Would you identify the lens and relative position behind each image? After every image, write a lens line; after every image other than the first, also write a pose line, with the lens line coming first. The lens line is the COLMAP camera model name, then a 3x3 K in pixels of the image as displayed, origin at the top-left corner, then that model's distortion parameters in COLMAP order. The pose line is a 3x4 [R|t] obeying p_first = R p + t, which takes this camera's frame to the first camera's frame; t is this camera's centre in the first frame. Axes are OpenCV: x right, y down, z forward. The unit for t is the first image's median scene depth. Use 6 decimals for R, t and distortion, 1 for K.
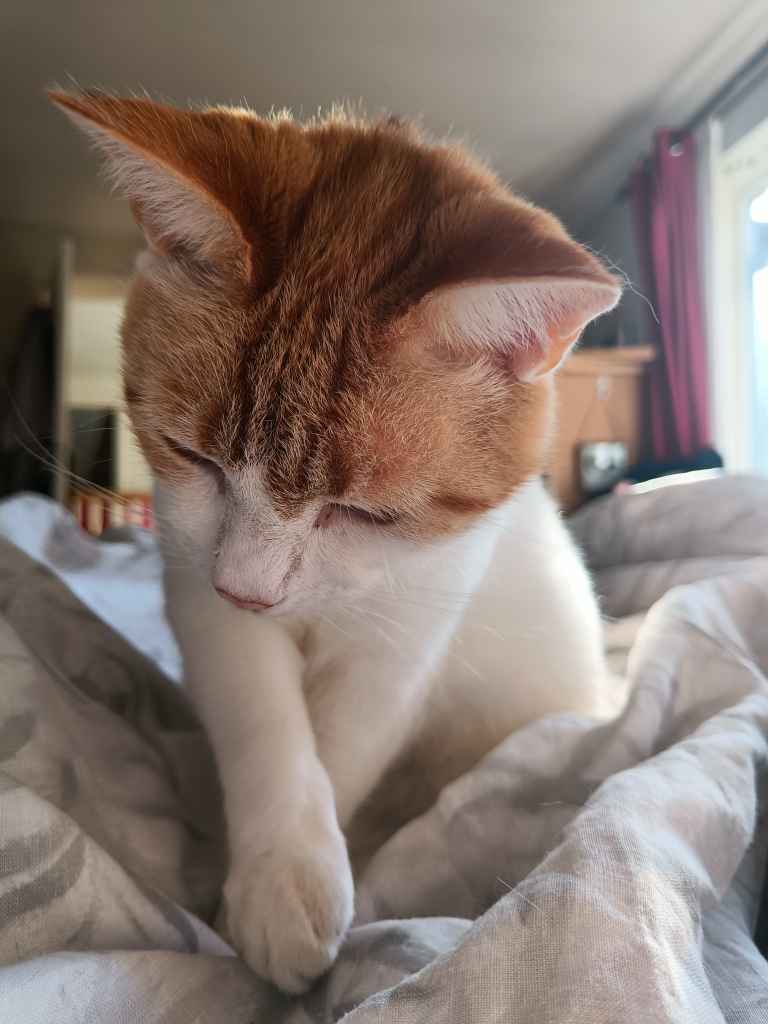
lens RADIAL K [[2437.8, 0, 384.0], [0, 2437.8, 512.0], [0, 0, 1]] dist [-0.009322, -0.068699]
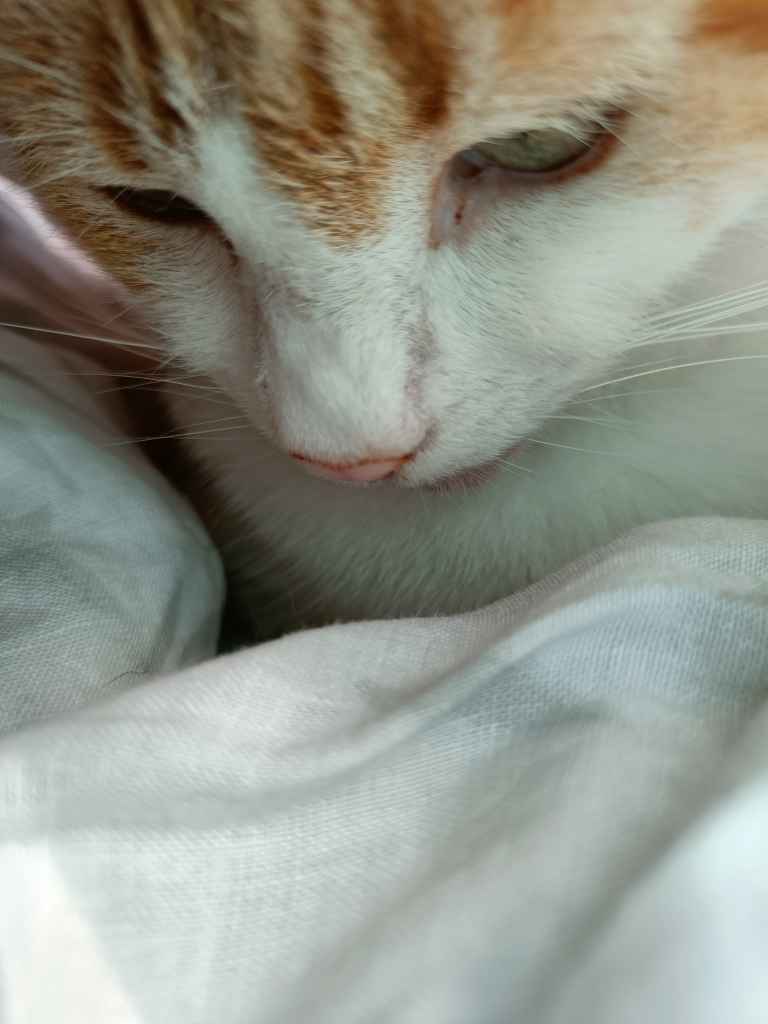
lens RADIAL K [[2437.8, 0, 384.0], [0, 2437.8, 512.0], [0, 0, 1]] dist [-0.009322, -0.068699]
pose [[0.946588, -0.301996, -0.113000, -0.003843], [0.309810, 0.948958, 0.059126, 0.022934], [0.089376, -0.090977, 0.991834, 0.627100]]
